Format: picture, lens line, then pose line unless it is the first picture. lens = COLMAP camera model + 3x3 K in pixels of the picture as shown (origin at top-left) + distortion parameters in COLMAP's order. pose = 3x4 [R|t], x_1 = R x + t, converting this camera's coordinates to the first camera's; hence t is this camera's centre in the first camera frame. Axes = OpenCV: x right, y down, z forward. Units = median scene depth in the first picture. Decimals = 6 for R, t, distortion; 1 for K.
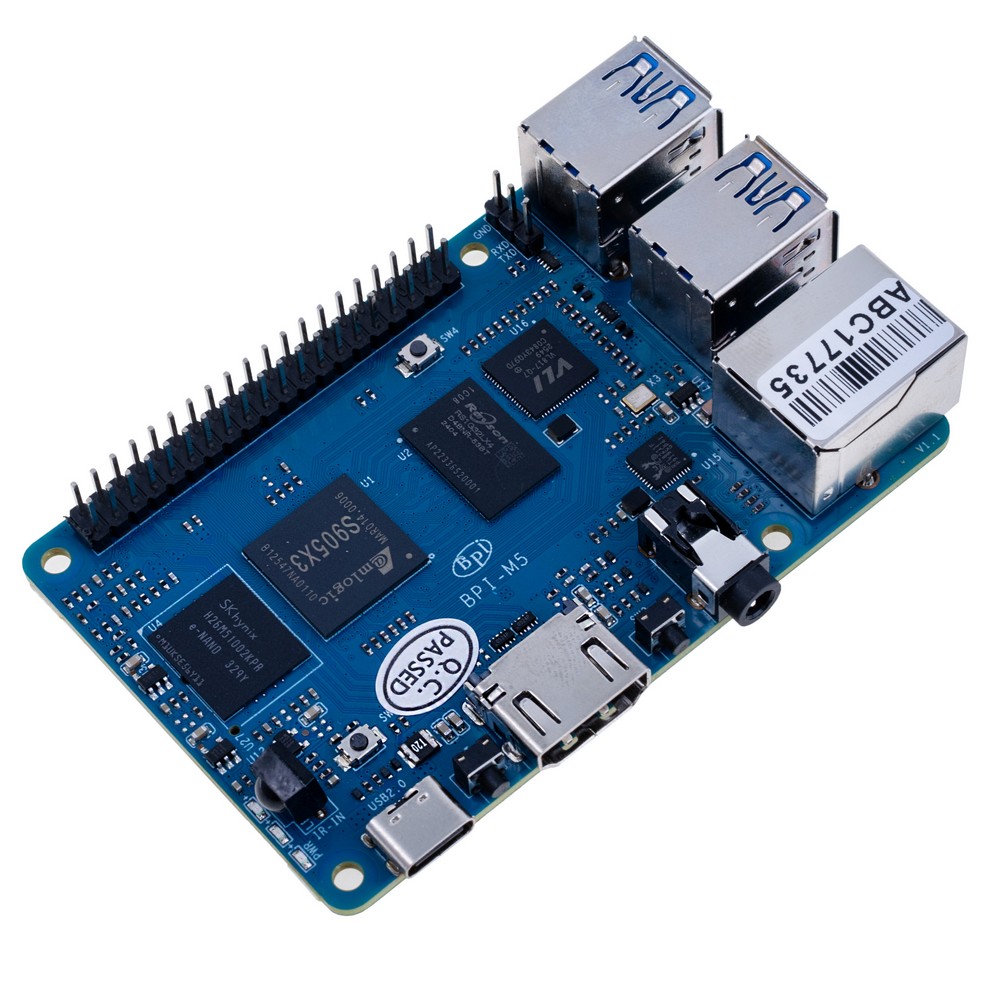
lens RADIAL K [[3449.3, 0, 500.0], [0, 3449.3, 500.0], [0, 0, 1]] dist [0.035654, 1.591037]
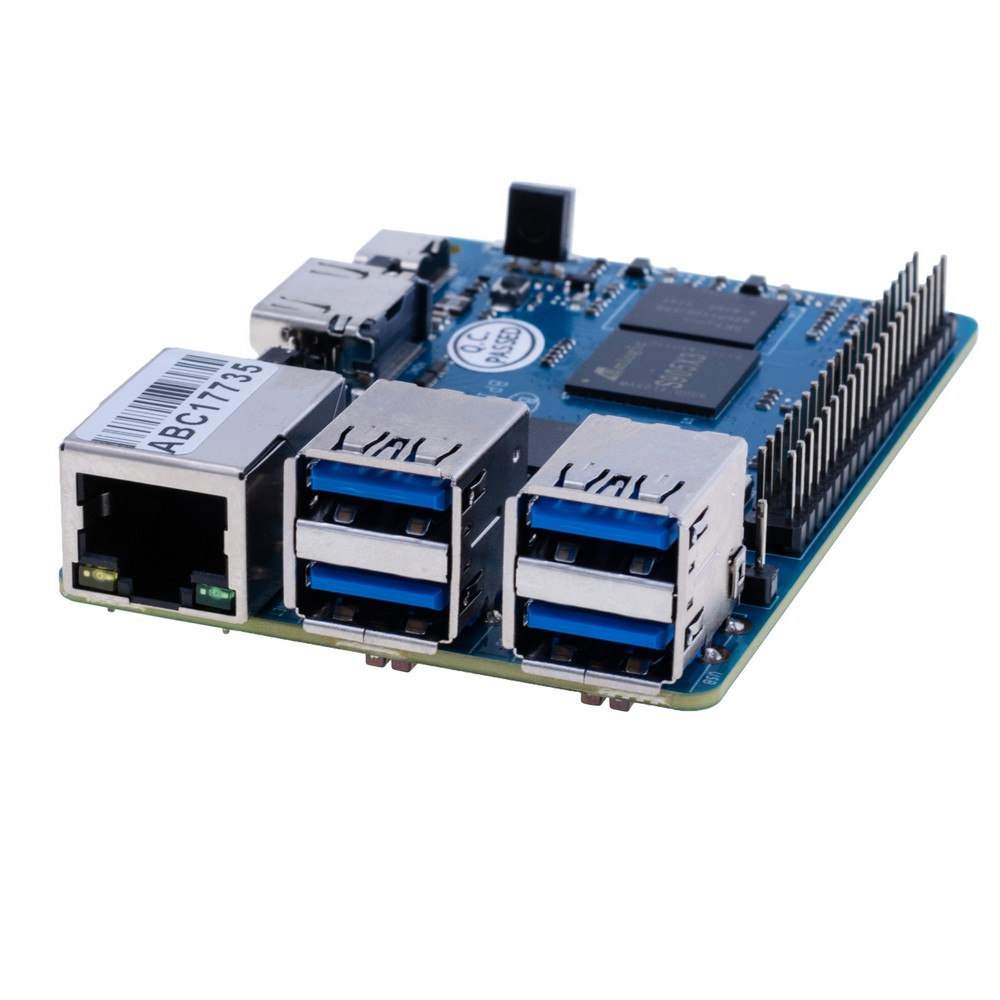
lens RADIAL K [[4345.3, 0, 500.0], [0, 4345.3, 500.0], [0, 0, 1]] dist [0.041407, -0.248754]
pose [[-0.870718, 0.236861, -0.430983, 0.464308], [-0.407300, 0.143802, 0.901902, -0.944557], [0.275602, 0.960842, -0.028737, 1.062228]]
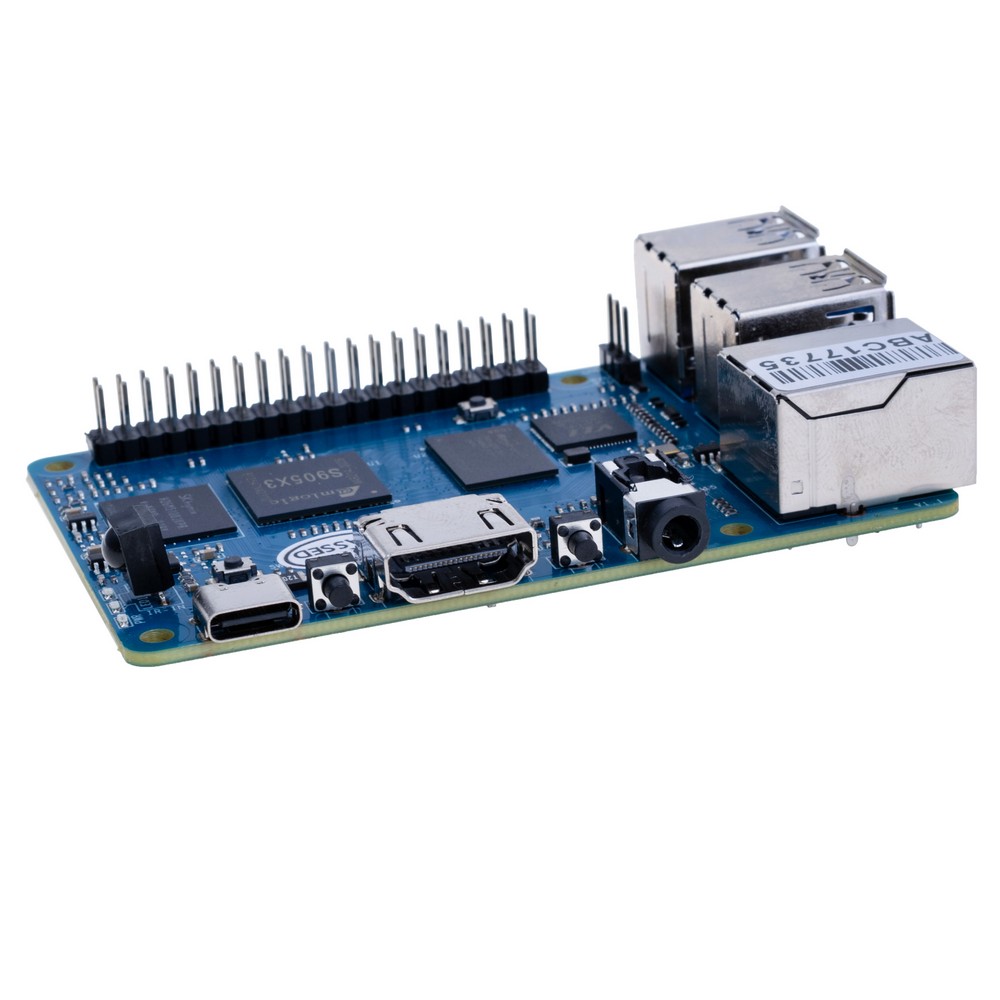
lens RADIAL K [[3288.4, 0, 602.8], [0, 3288.4, 499.9], [0, 0, 1]] dist [0.063418, 0.983920]
pose [[0.933742, 0.137996, -0.330277, 0.344273], [-0.307162, 0.782661, -0.541381, 0.505696], [0.183786, 0.606958, 0.773191, 0.297019]]
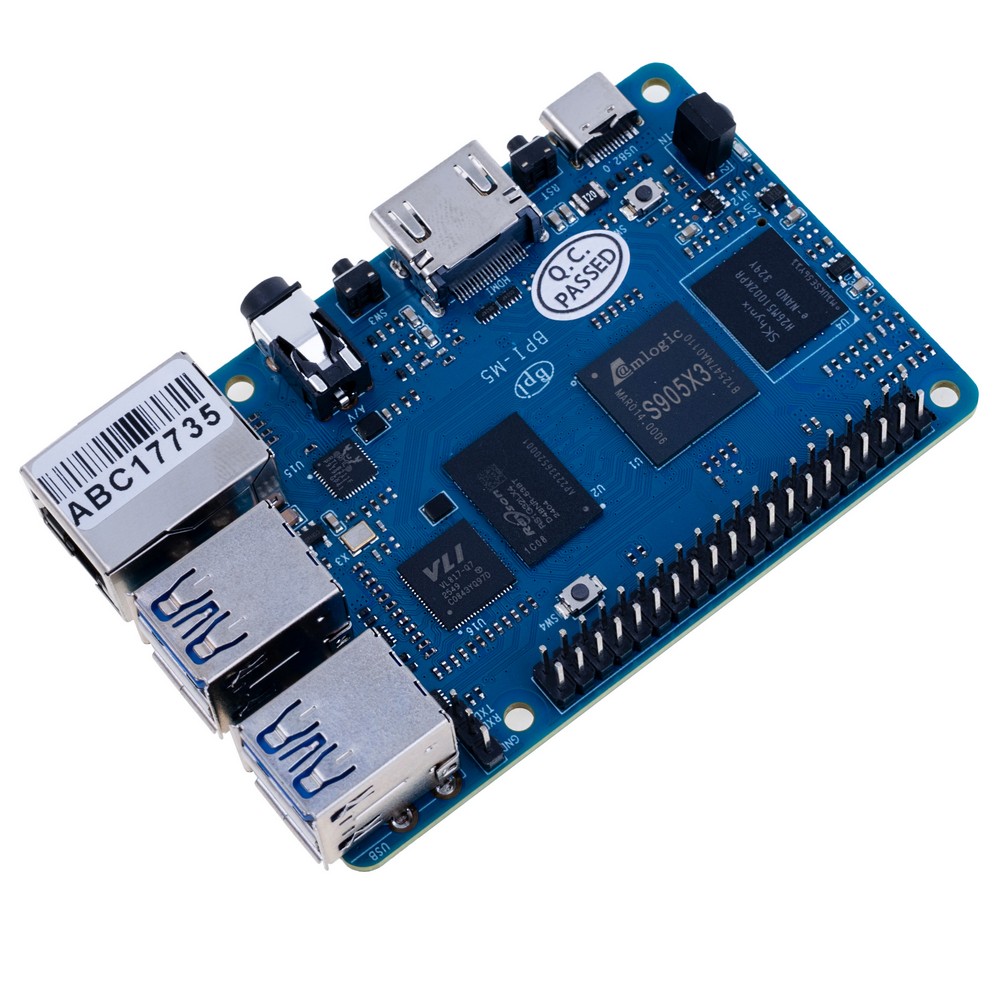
lens RADIAL K [[3456.5, 0, 500.0], [0, 3456.5, 500.0], [0, 0, 1]] dist [0.035007, 1.290573]
pose [[-0.992494, 0.007397, 0.122066, -0.124878], [0.095592, -0.575606, 0.812120, -0.851704], [0.076269, 0.817693, 0.570579, 0.444156]]
